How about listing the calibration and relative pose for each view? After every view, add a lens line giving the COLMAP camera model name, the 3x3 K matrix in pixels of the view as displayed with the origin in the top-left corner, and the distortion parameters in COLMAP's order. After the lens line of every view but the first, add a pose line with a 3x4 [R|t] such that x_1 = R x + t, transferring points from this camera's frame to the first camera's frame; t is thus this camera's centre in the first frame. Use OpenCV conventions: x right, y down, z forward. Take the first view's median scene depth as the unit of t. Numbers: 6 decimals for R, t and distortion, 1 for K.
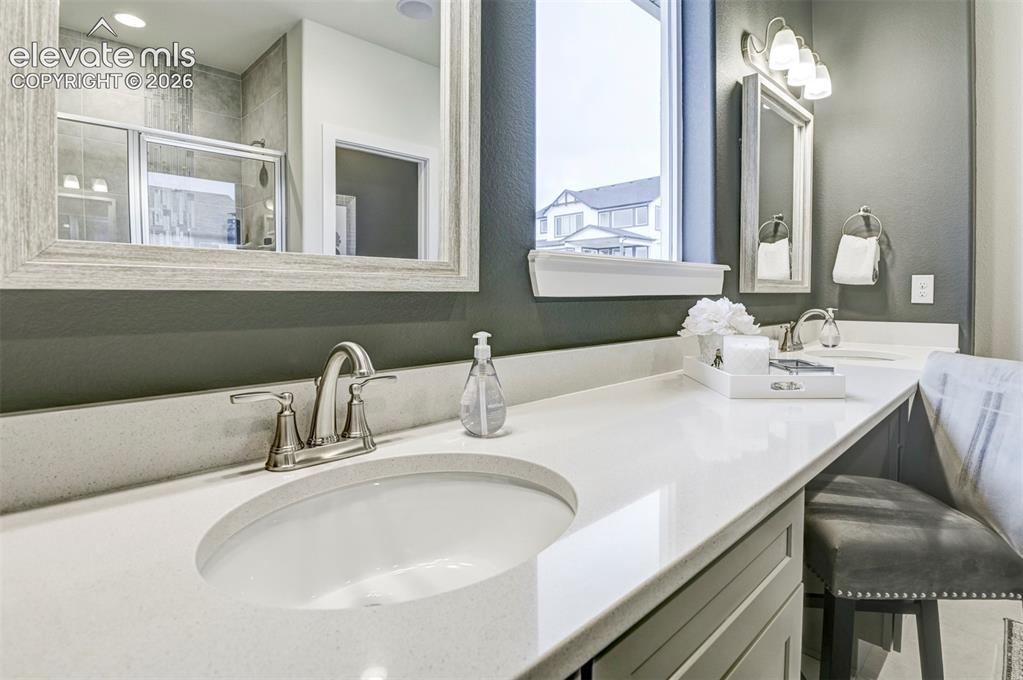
lens RADIAL K [[510.4, 0, 503.7], [0, 510.4, 307.0], [0, 0, 1]] dist [-0.025593, -0.001458]
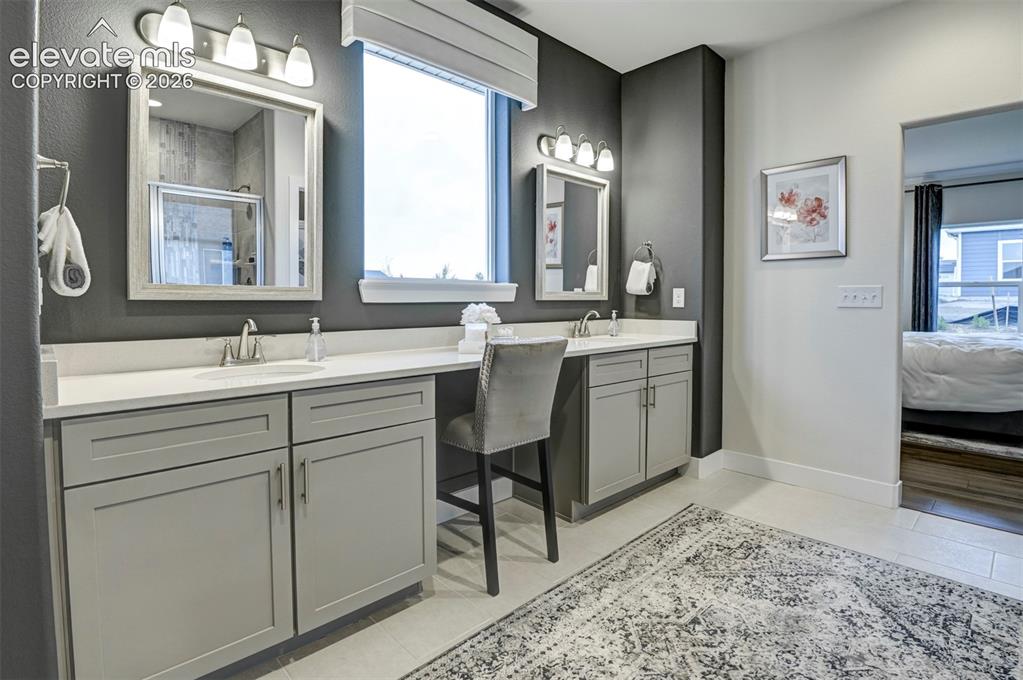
lens RADIAL K [[510.4, 0, 511.4], [0, 510.4, 312.3], [0, 0, 1]] dist [-0.025593, -0.001458]
pose [[0.999998, 0.001390, 0.001435, 0.322878], [-0.001389, 0.999999, -0.000107, 0.008530], [-0.001435, 0.000105, 0.999999, -0.501590]]
